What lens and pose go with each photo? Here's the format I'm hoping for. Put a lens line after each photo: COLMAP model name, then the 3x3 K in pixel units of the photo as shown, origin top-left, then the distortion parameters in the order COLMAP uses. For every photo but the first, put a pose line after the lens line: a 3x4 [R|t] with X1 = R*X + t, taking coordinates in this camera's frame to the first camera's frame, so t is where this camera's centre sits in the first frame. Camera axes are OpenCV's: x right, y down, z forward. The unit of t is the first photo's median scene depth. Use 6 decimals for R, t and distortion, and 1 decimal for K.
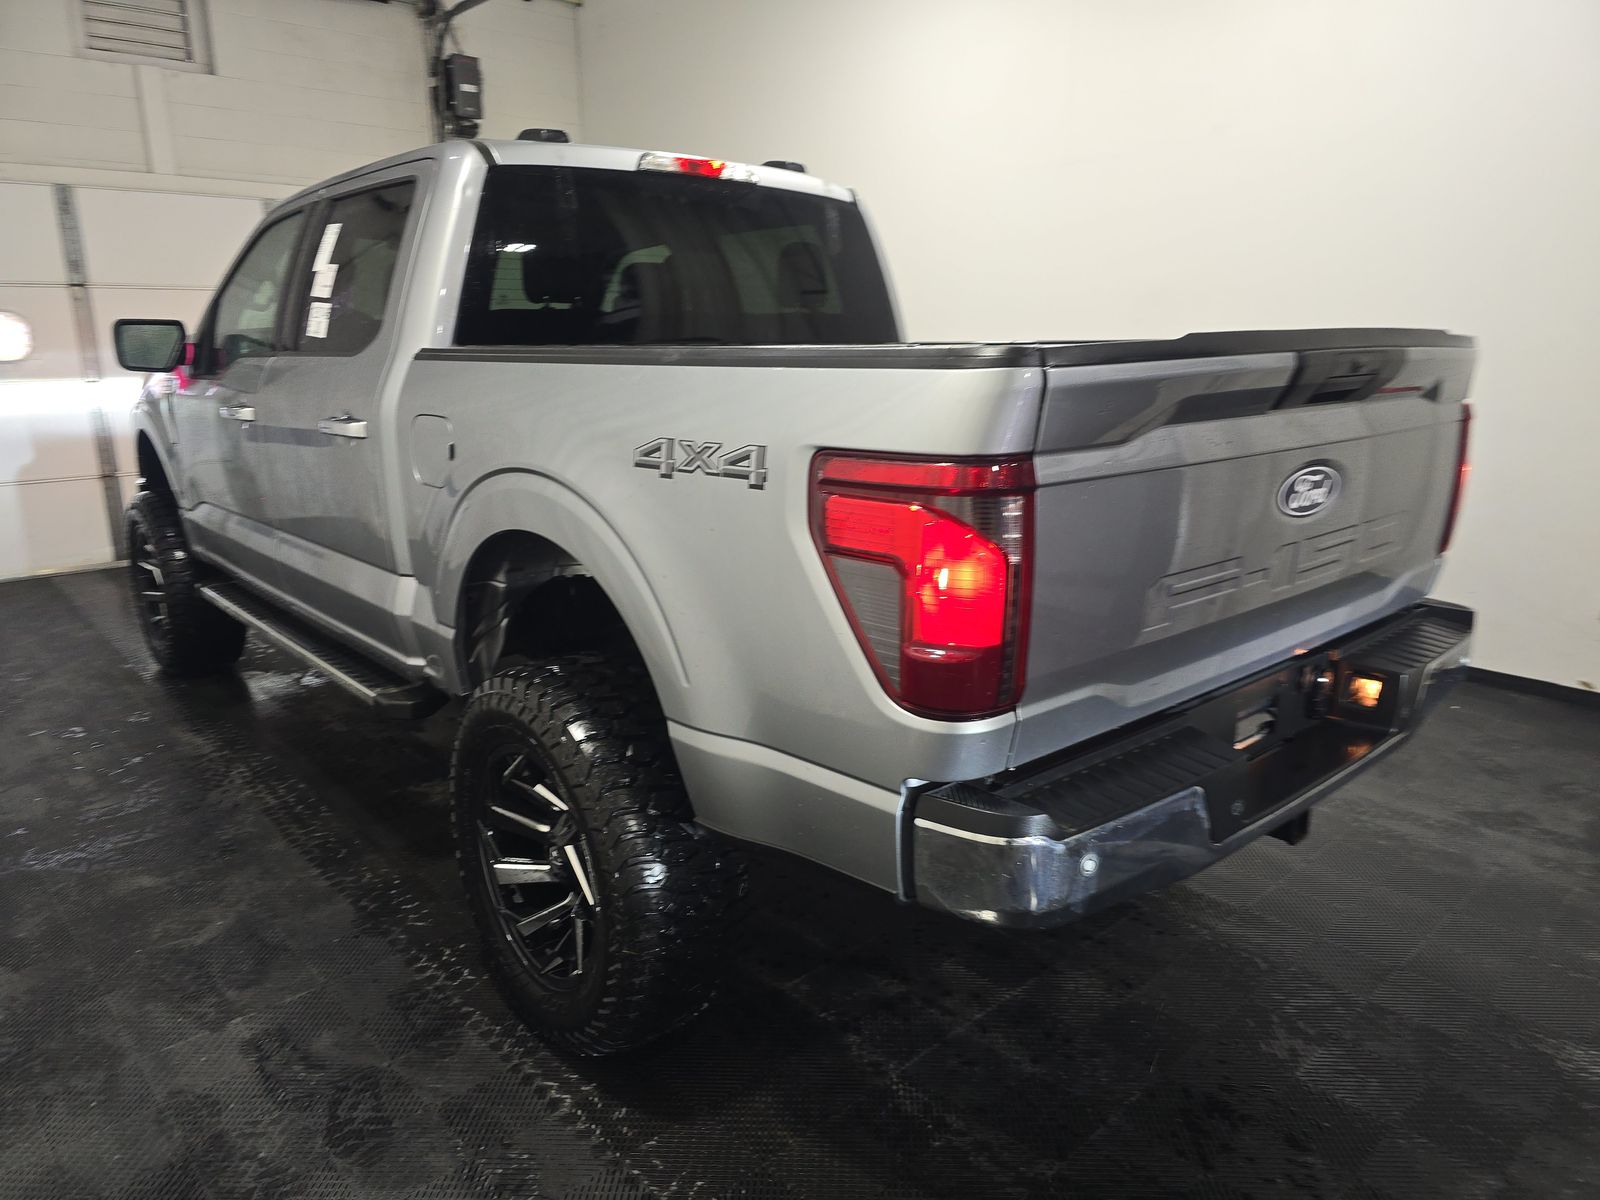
lens RADIAL K [[1079.7, 0, 809.8], [0, 1079.7, 596.8], [0, 0, 1]] dist [-0.002679, -0.004198]
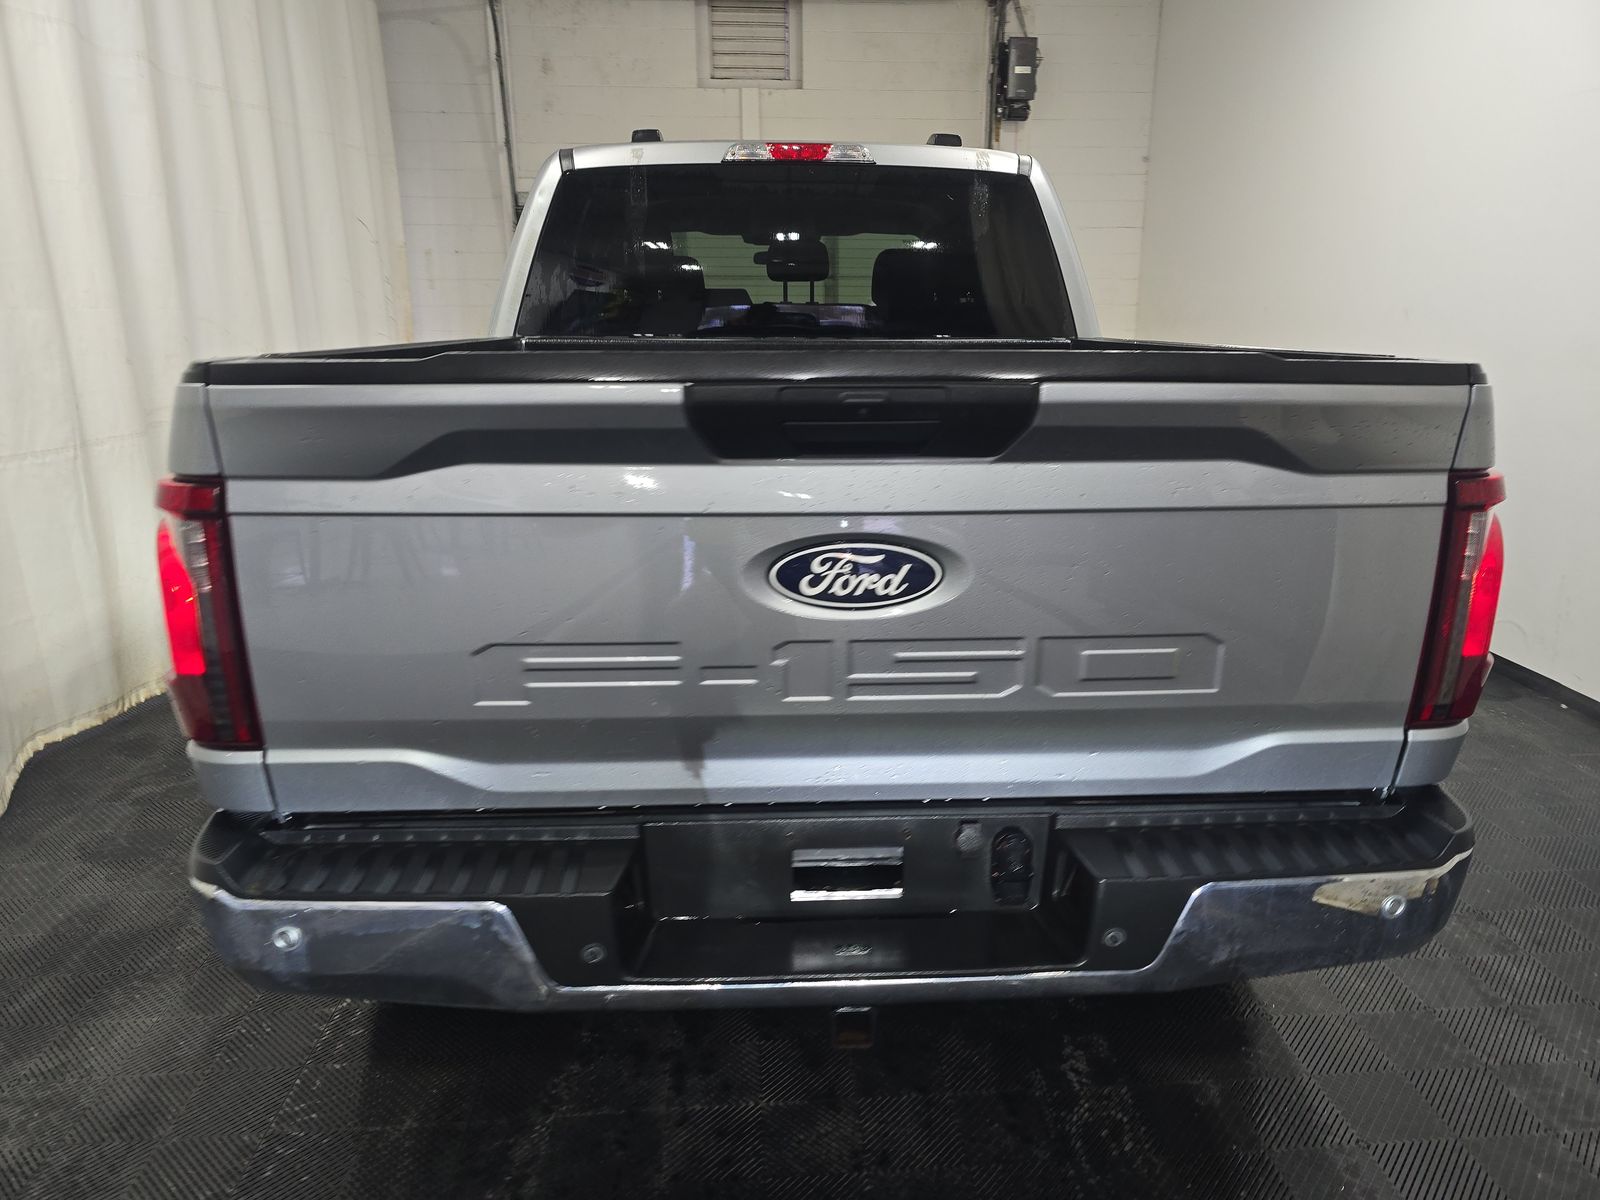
lens RADIAL K [[1059.8, 0, 801.6], [0, 1059.8, 608.1], [0, 0, 1]] dist [0.026874, -0.000467]
pose [[0.779955, 0.171742, -0.601810, 0.238505], [-0.152864, 0.984763, 0.082913, -0.035955], [0.606880, 0.027326, 0.794324, 0.119545]]
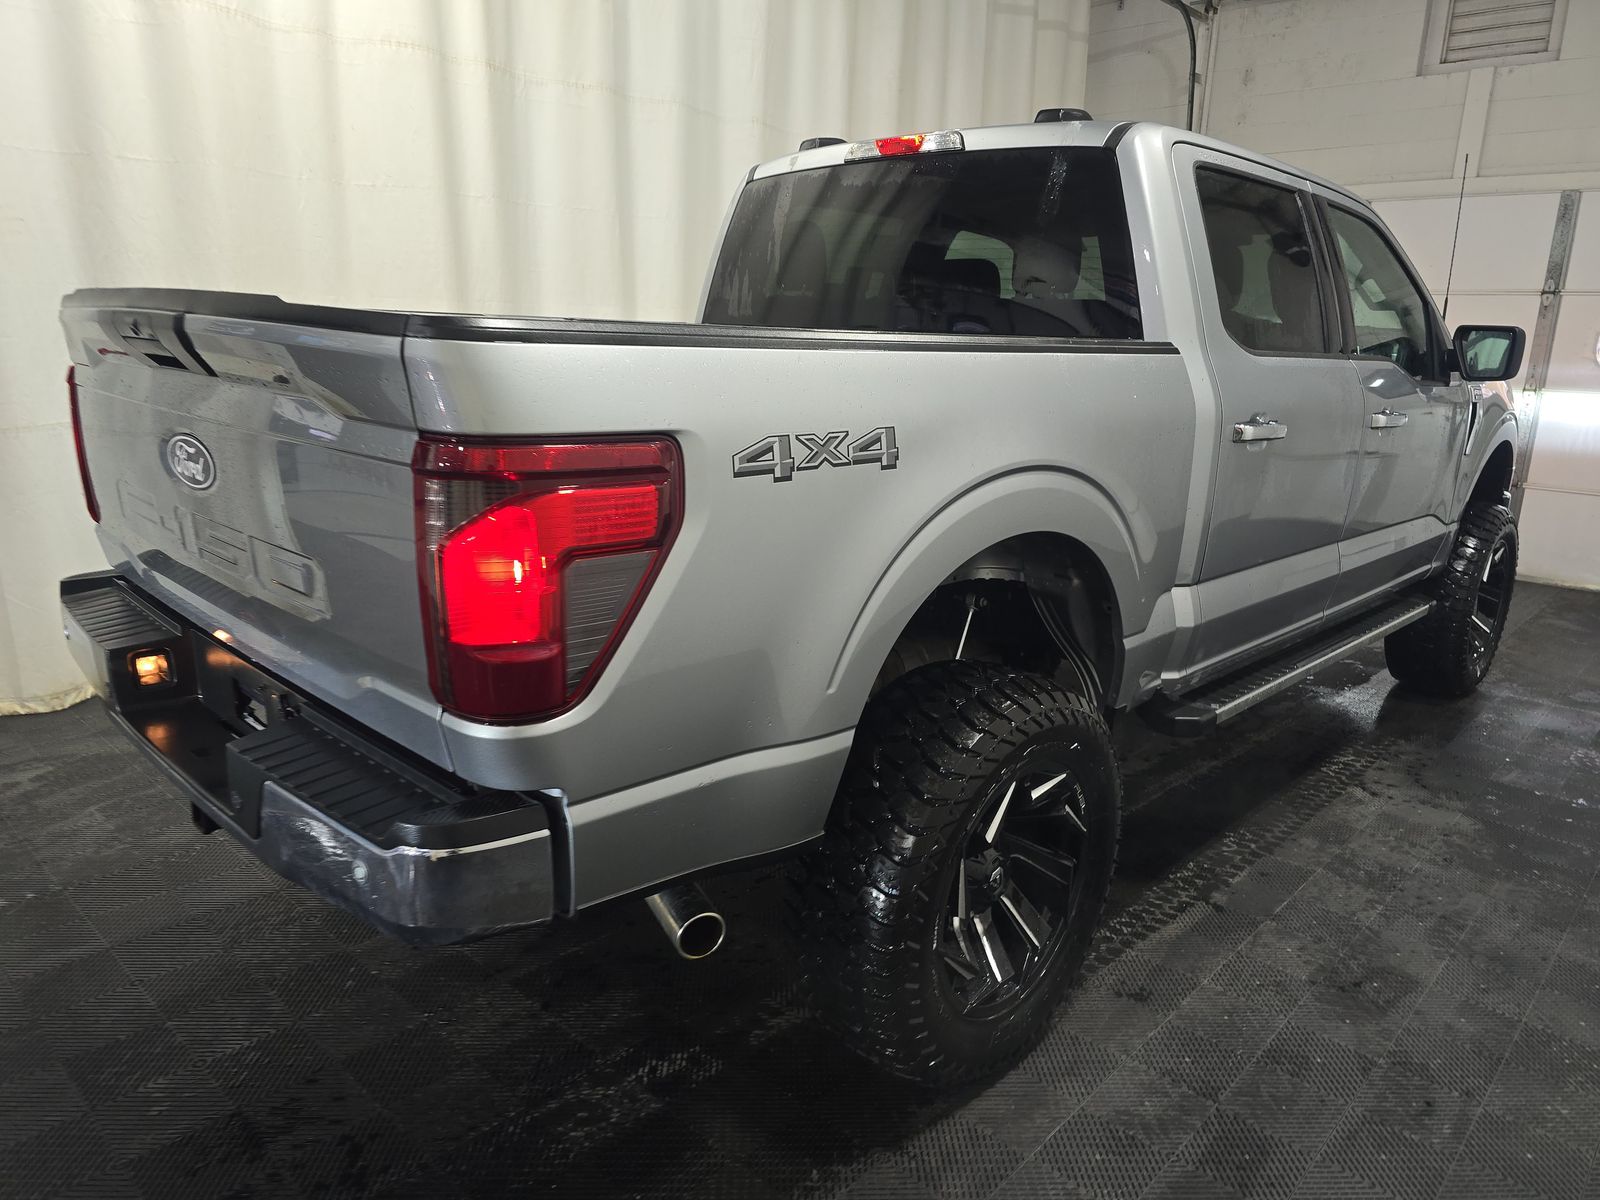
lens RADIAL K [[1079.7, 0, 809.8], [0, 1079.7, 596.8], [0, 0, 1]] dist [-0.002679, -0.004198]
pose [[0.081526, 0.249600, -0.964911, 0.404986], [-0.268118, 0.937937, 0.219969, -0.095189], [0.959930, 0.240776, 0.143389, 0.394336]]
